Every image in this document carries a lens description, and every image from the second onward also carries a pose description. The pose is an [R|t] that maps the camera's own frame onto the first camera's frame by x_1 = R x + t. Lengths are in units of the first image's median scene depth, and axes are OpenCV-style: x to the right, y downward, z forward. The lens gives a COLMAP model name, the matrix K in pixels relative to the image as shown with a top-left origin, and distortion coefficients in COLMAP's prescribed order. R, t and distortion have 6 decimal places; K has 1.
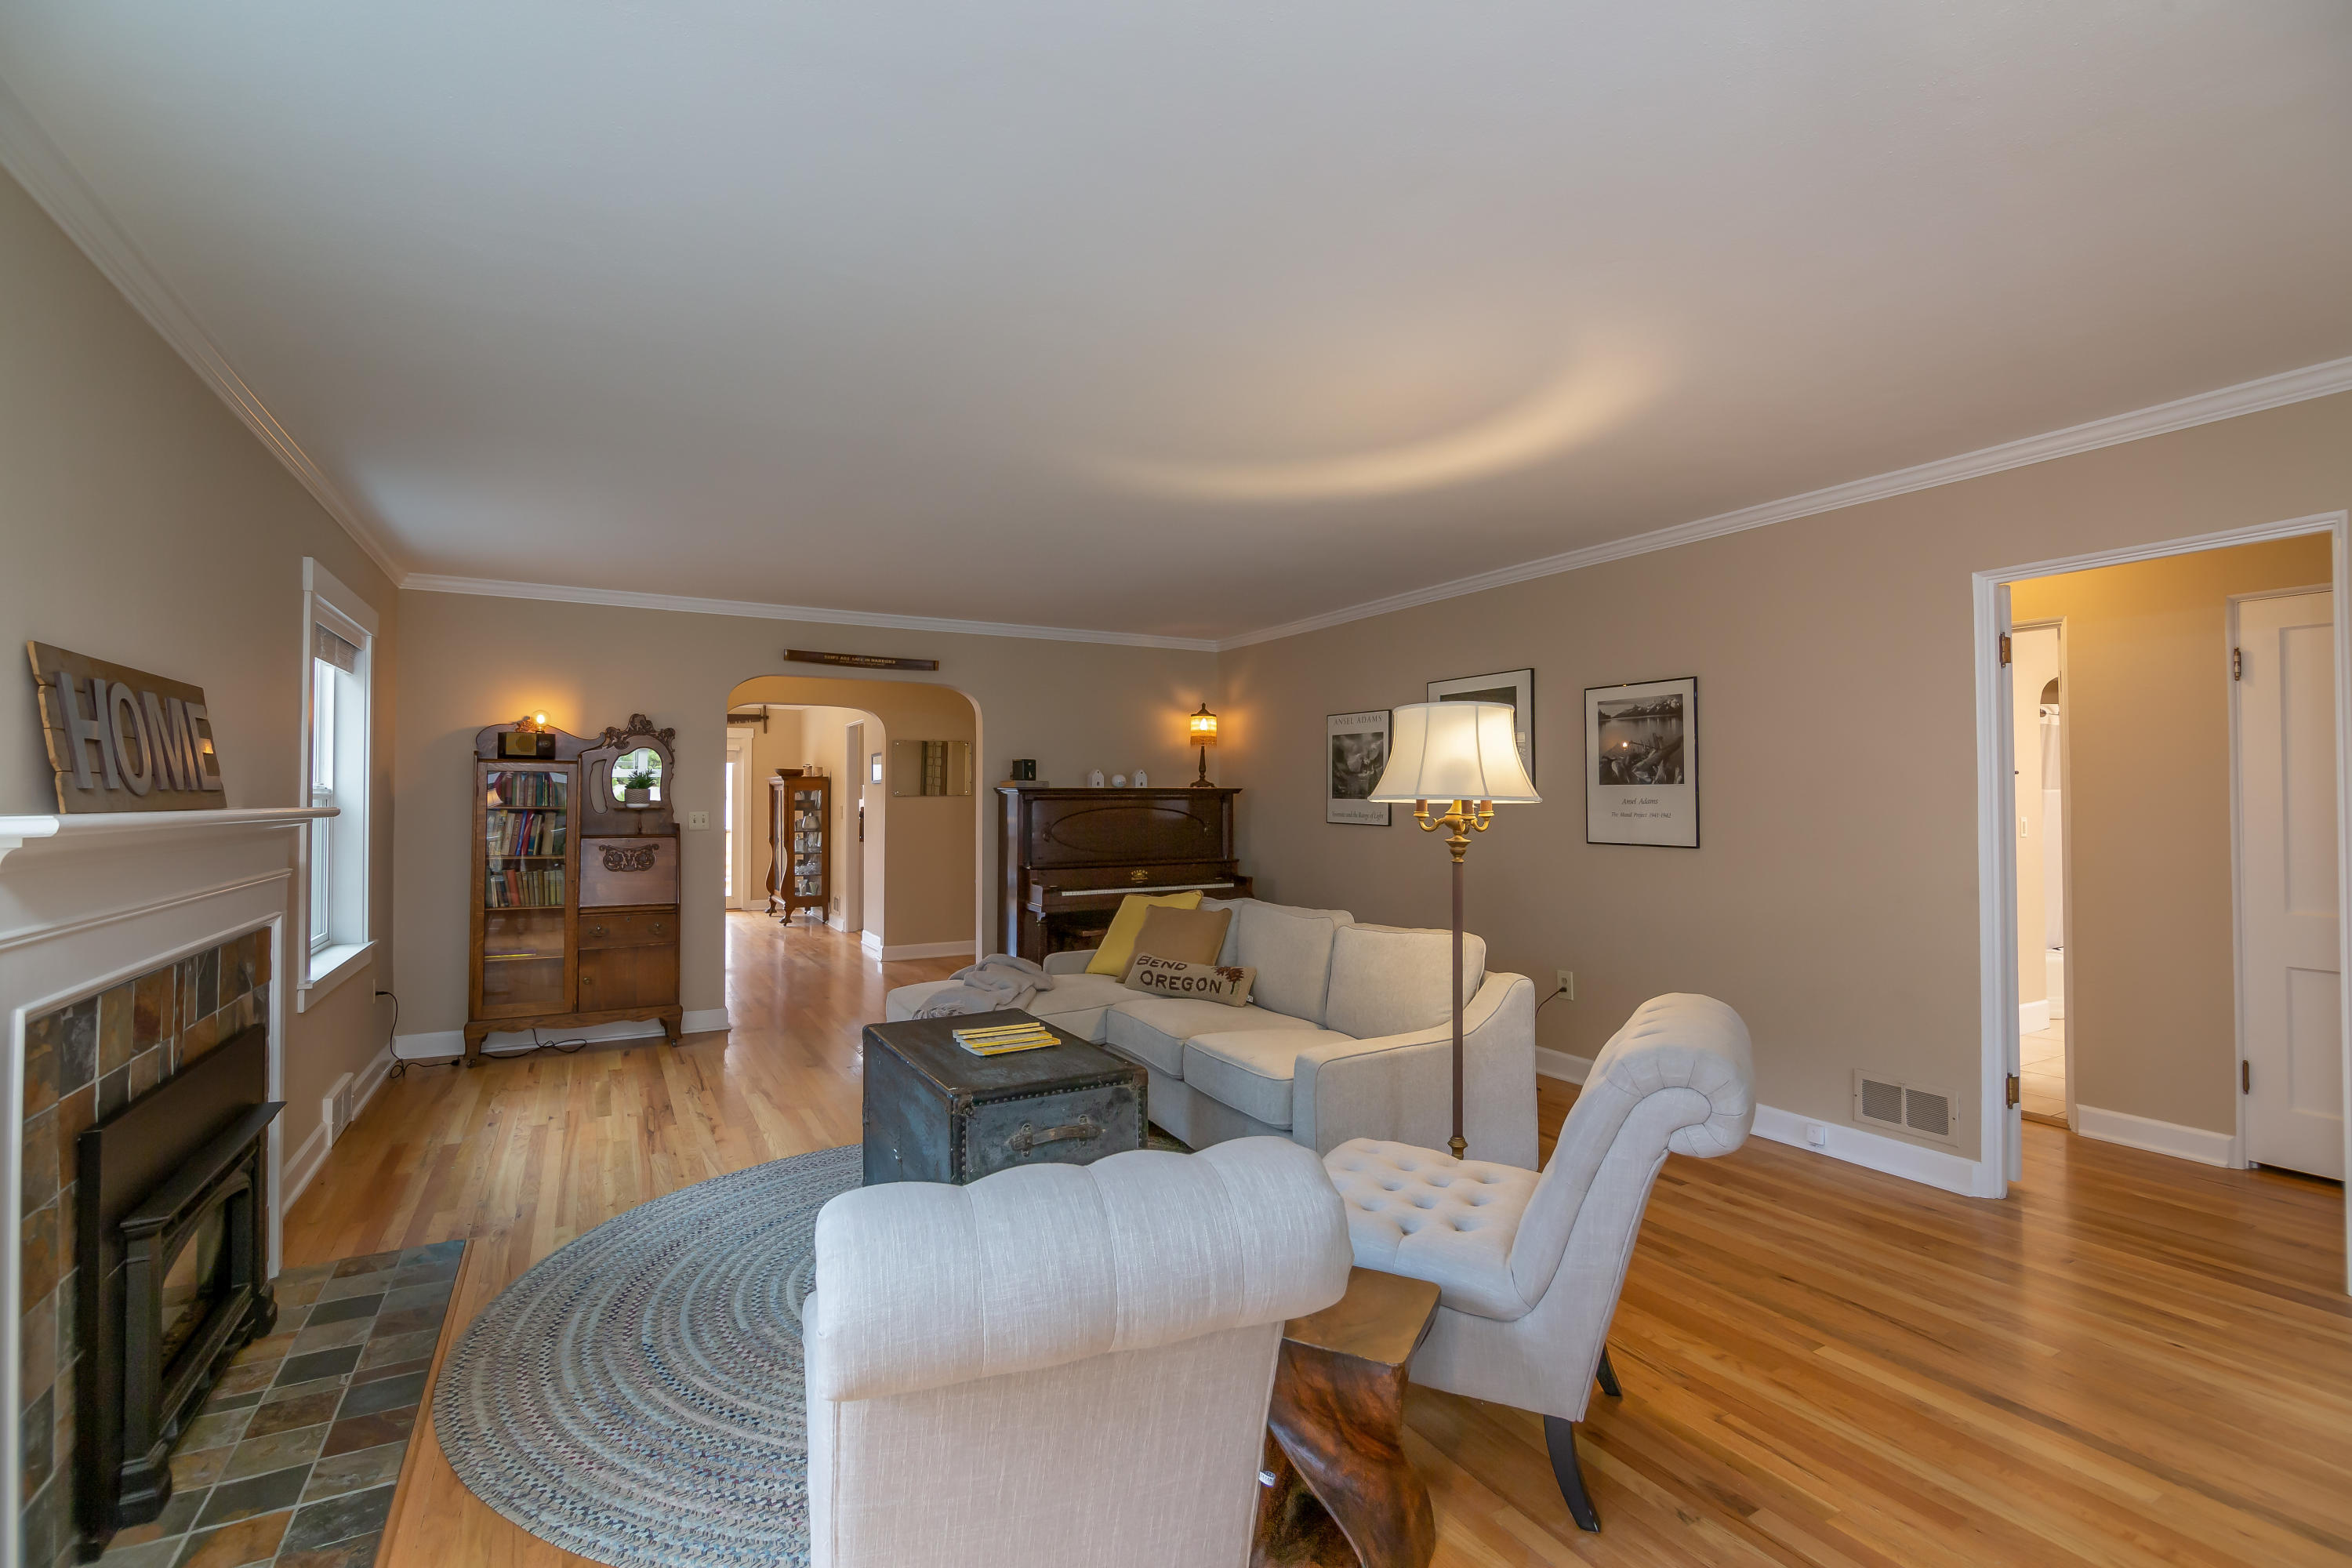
lens RADIAL K [[1063.4, 0, 1163.2], [0, 1063.4, 793.1], [0, 0, 1]] dist [-0.012406, -0.000168]
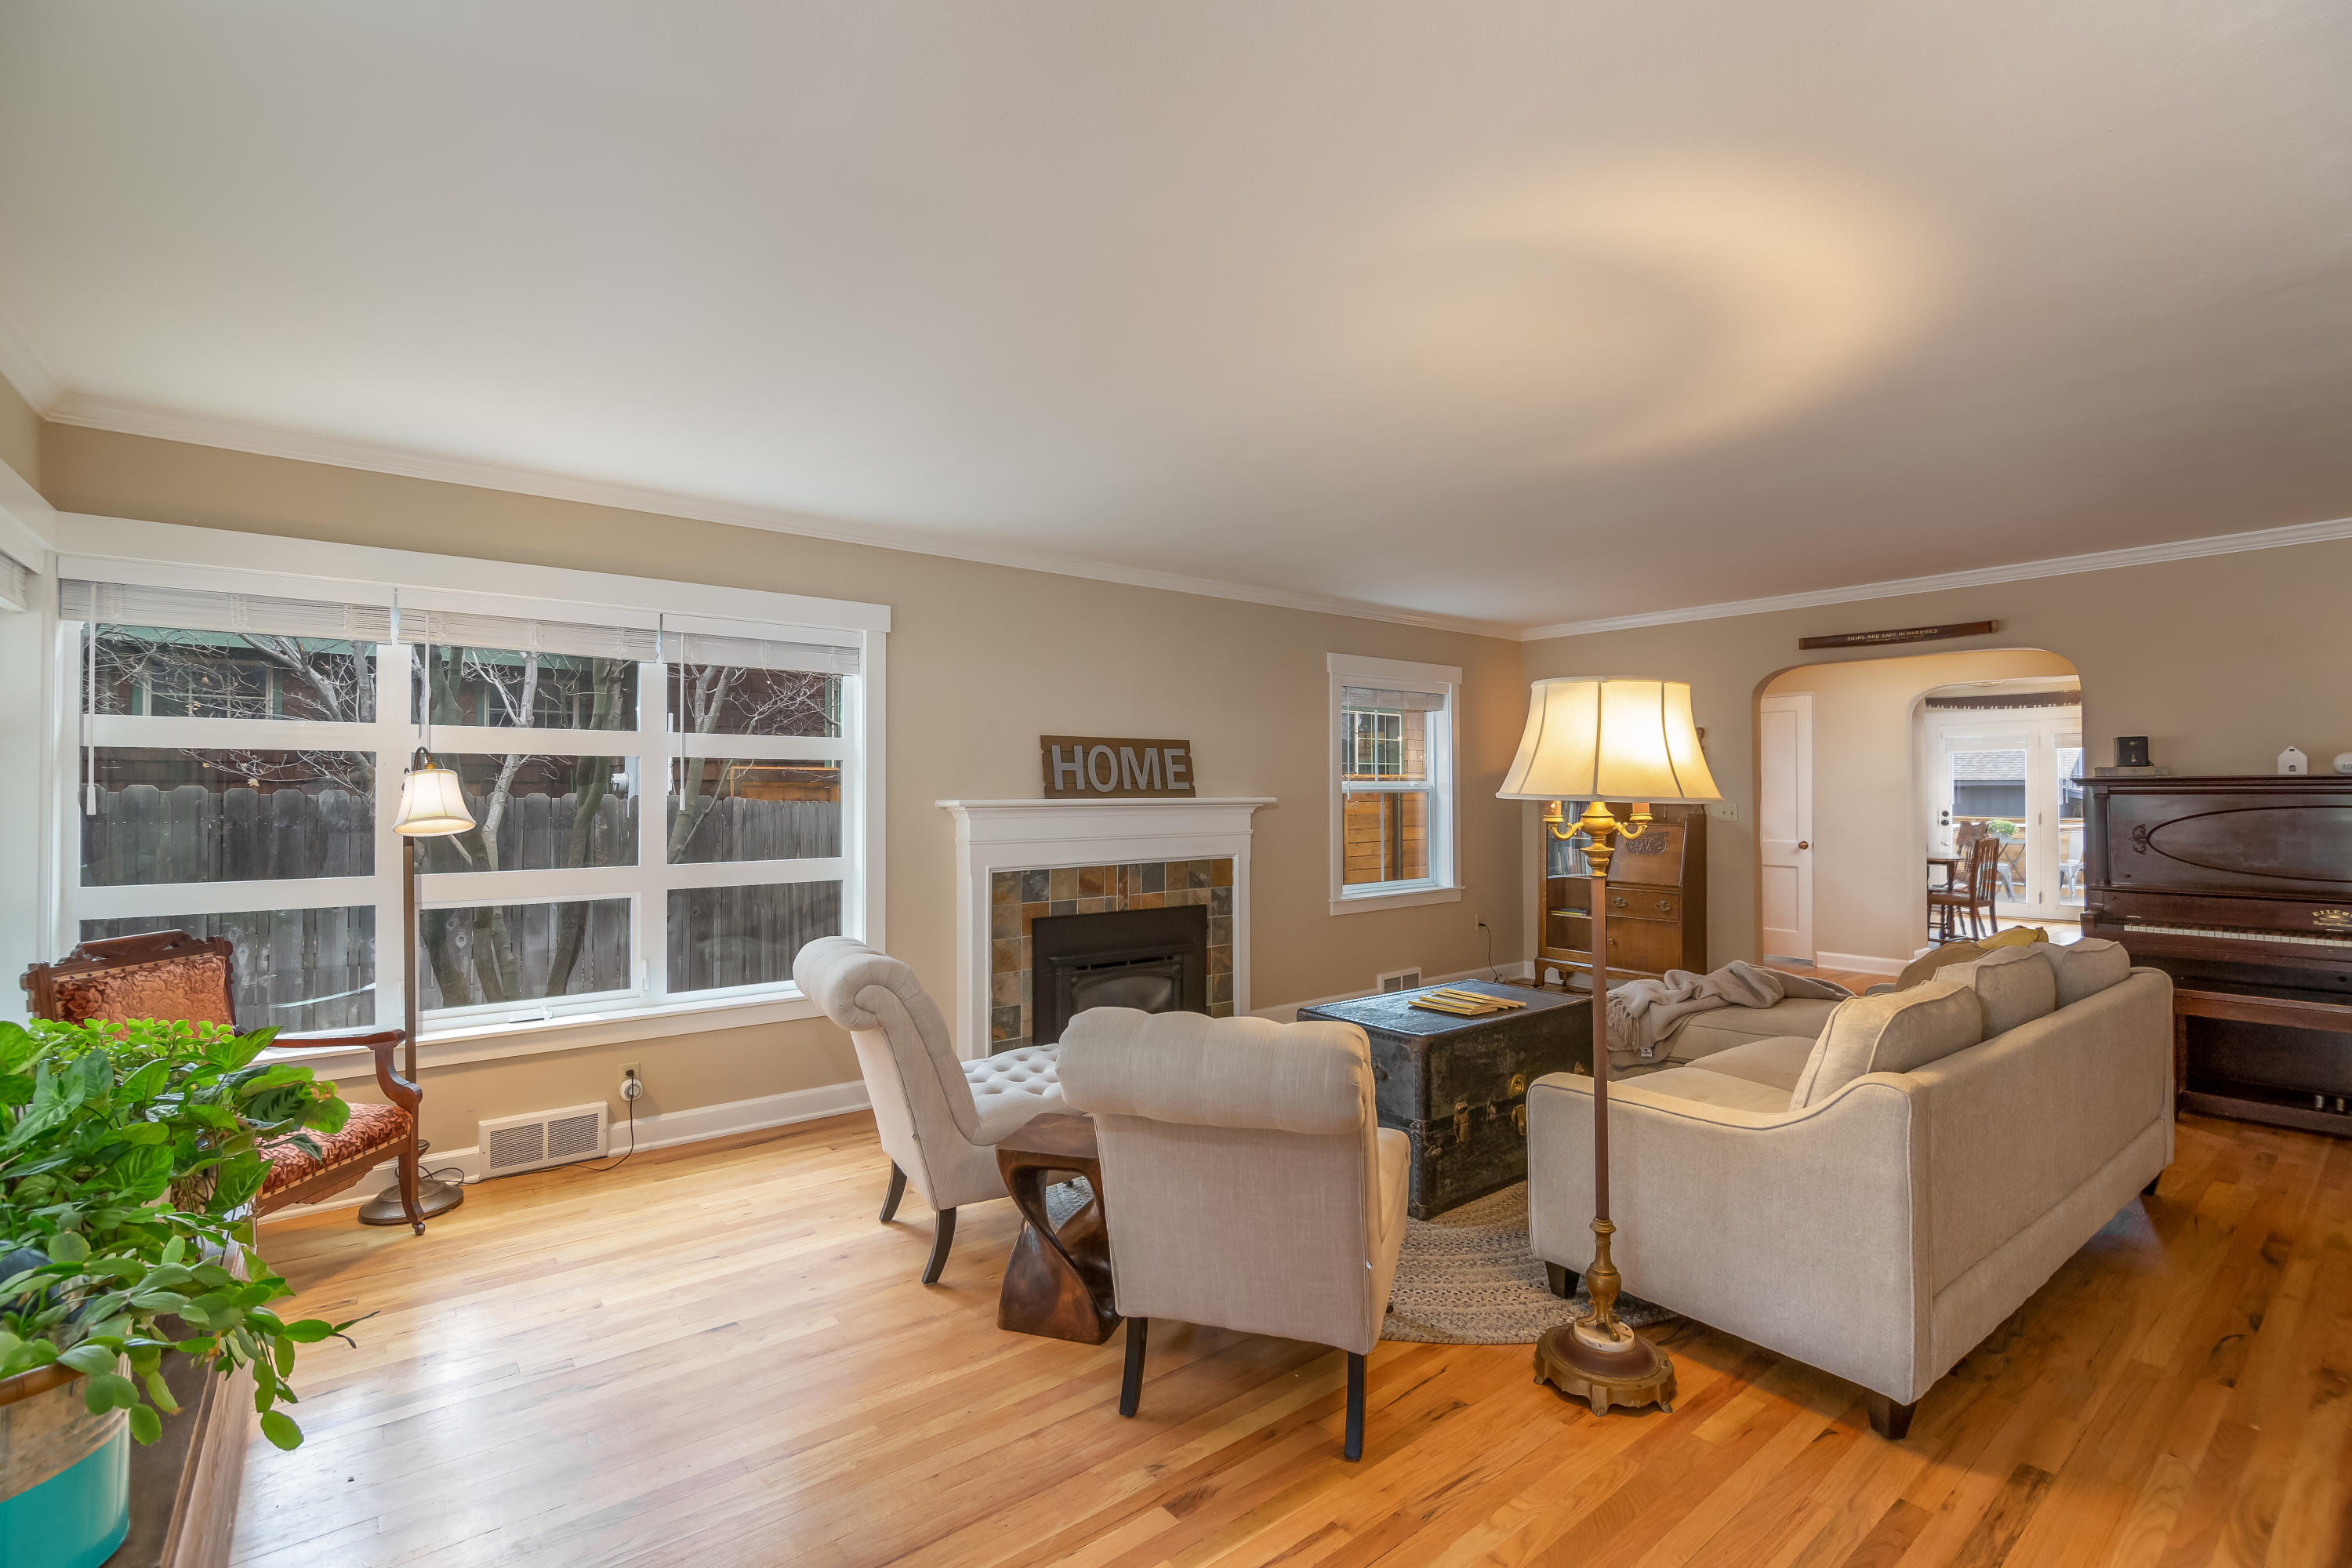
lens RADIAL K [[1063.4, 0, 1163.2], [0, 1063.4, 793.1], [0, 0, 1]] dist [-0.012406, -0.000168]
pose [[0.121874, -0.004013, -0.992537, 1.013568], [0.009639, 0.999949, -0.002860, 0.003730], [0.992499, -0.009218, 0.121906, 0.572401]]
